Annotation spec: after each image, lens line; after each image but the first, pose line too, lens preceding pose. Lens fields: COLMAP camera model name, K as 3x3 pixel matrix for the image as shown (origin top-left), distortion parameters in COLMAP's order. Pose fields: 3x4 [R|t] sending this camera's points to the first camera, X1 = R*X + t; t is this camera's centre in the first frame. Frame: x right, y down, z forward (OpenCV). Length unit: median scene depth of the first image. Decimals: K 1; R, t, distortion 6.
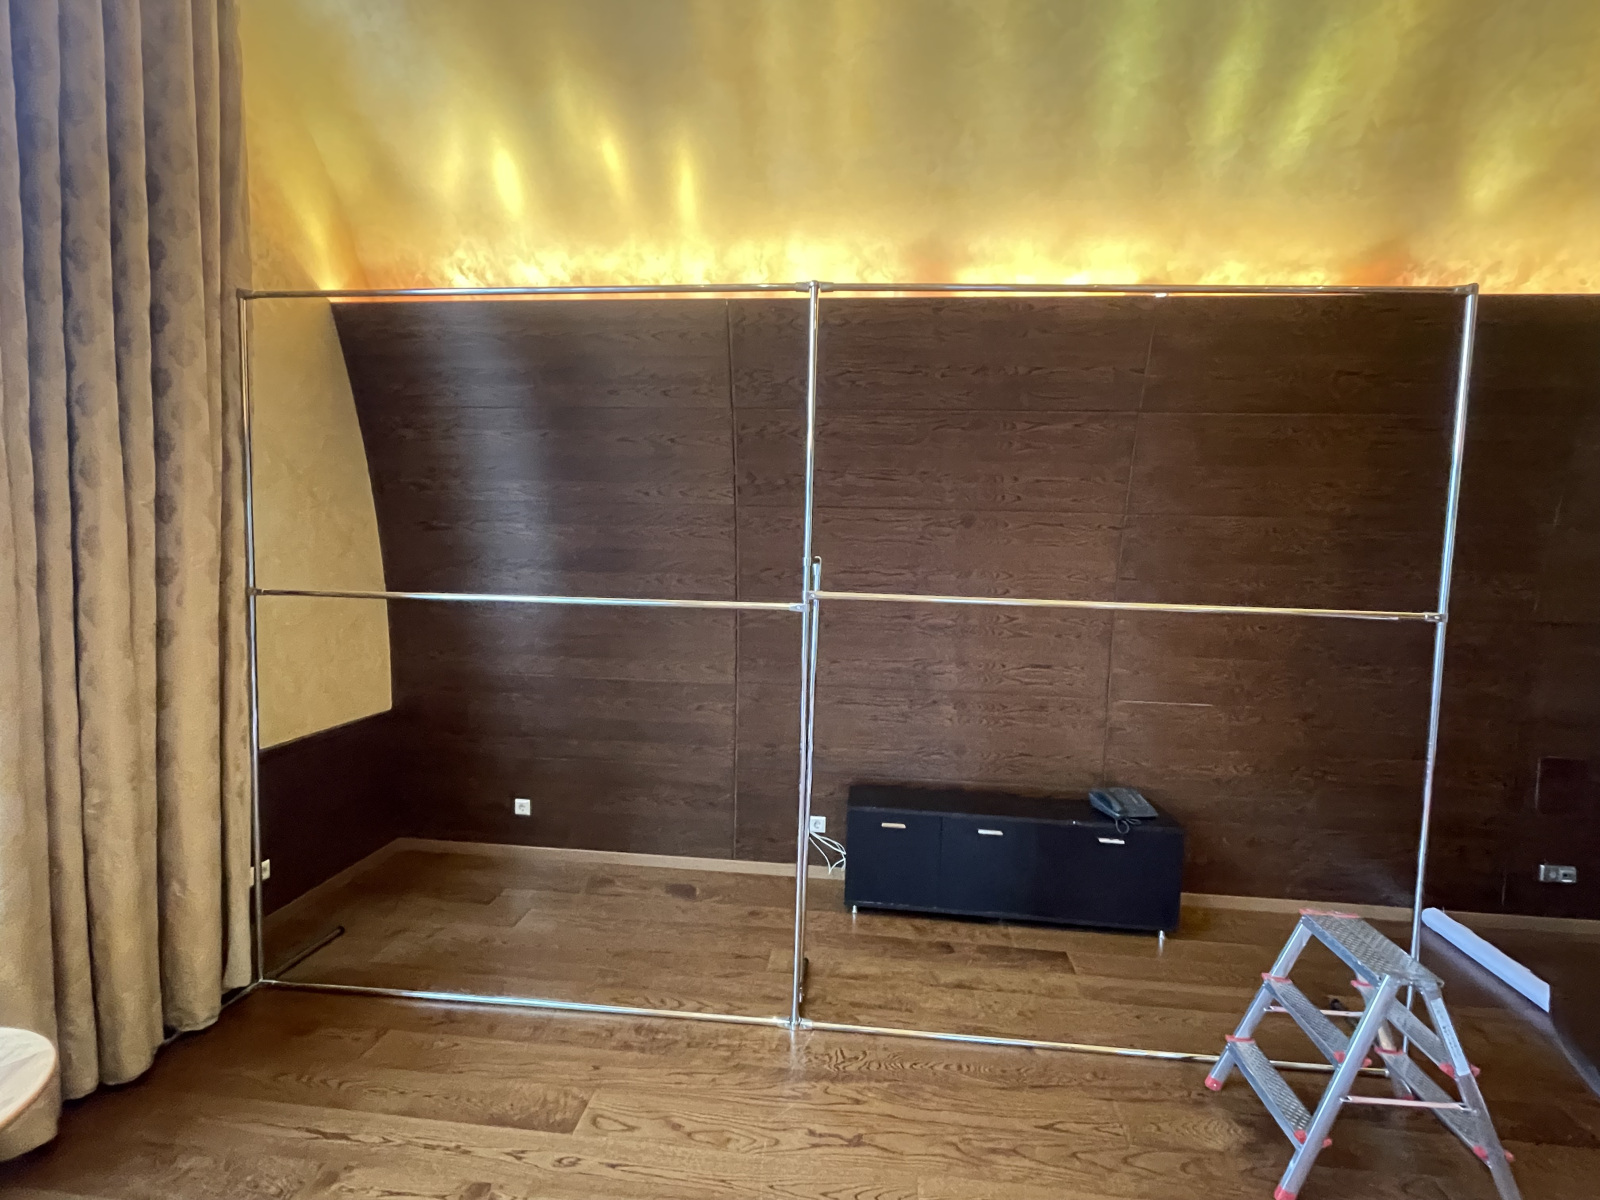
lens RADIAL K [[738.4, 0, 805.0], [0, 738.4, 599.0], [0, 0, 1]] dist [-0.002660, -0.000448]
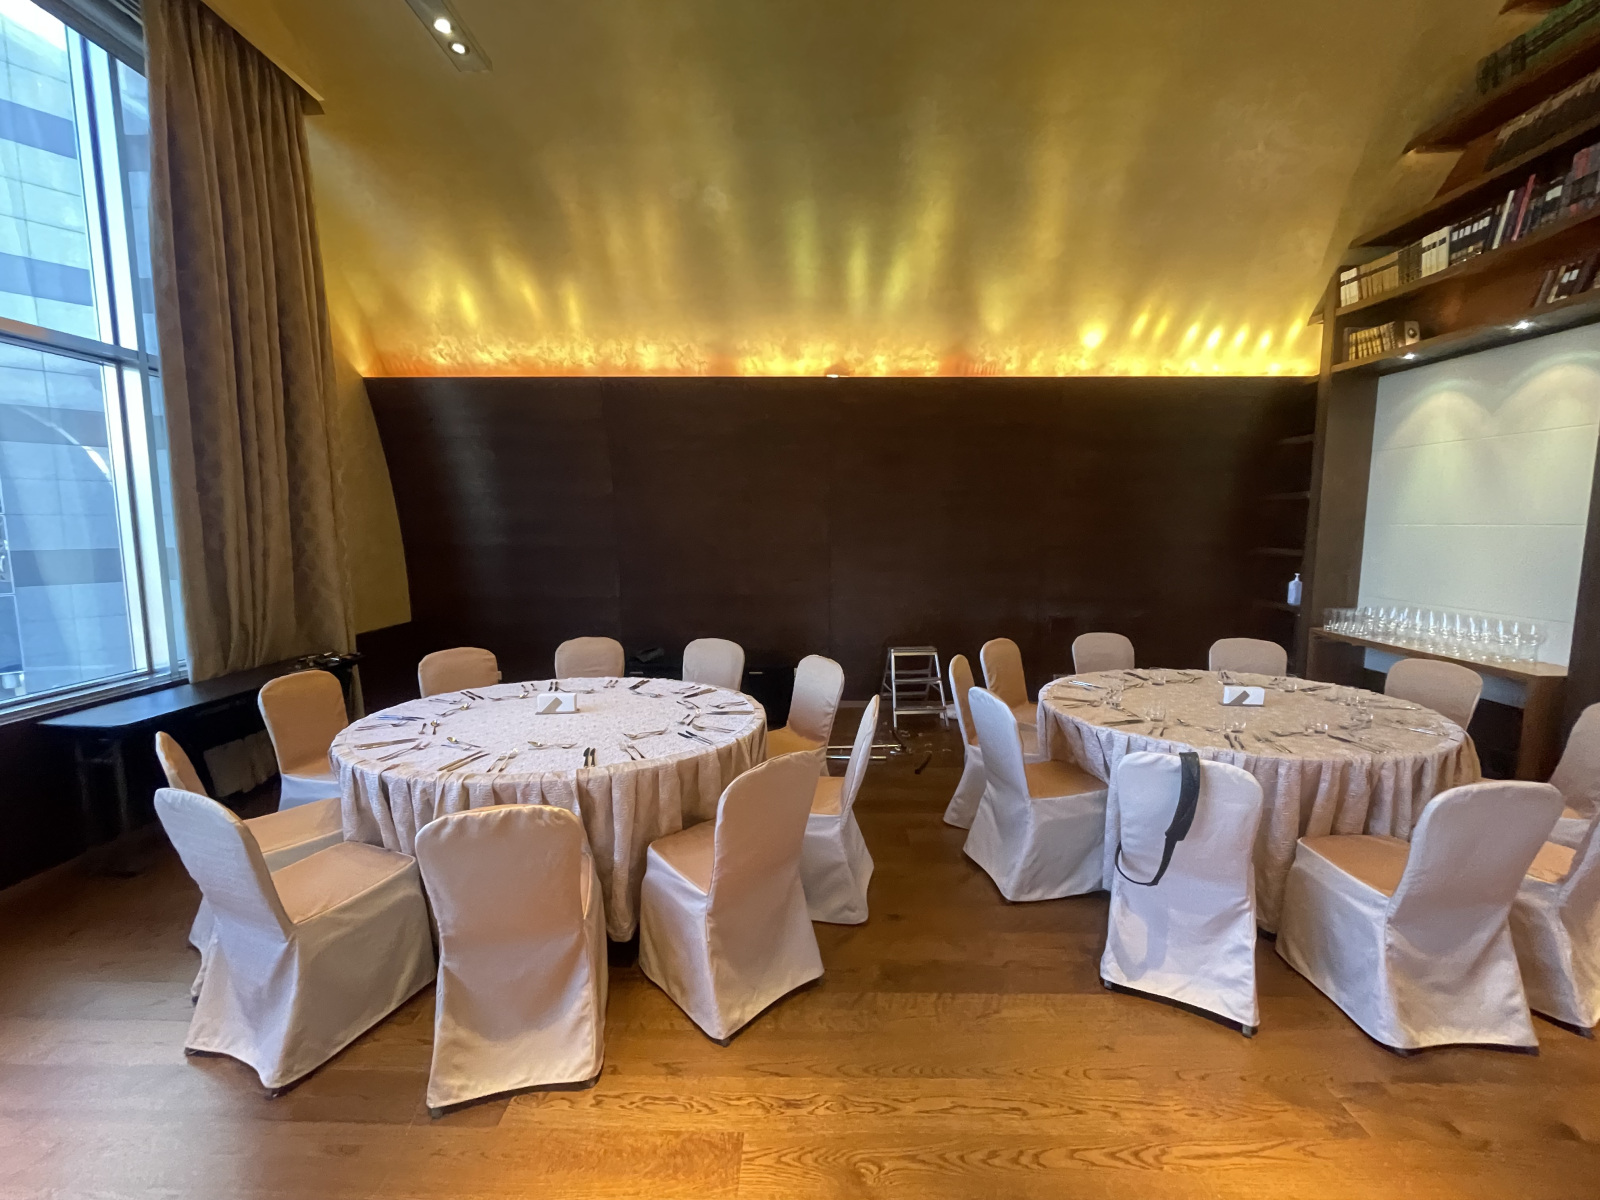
lens RADIAL K [[651.8, 0, 799.8], [0, 651.8, 603.4], [0, 0, 1]] dist [-0.013205, -0.000303]
pose [[0.995627, -0.034715, 0.086724, 0.208160], [0.029648, 0.997815, 0.059046, 0.056388], [-0.088584, -0.056216, 0.994481, -0.599741]]
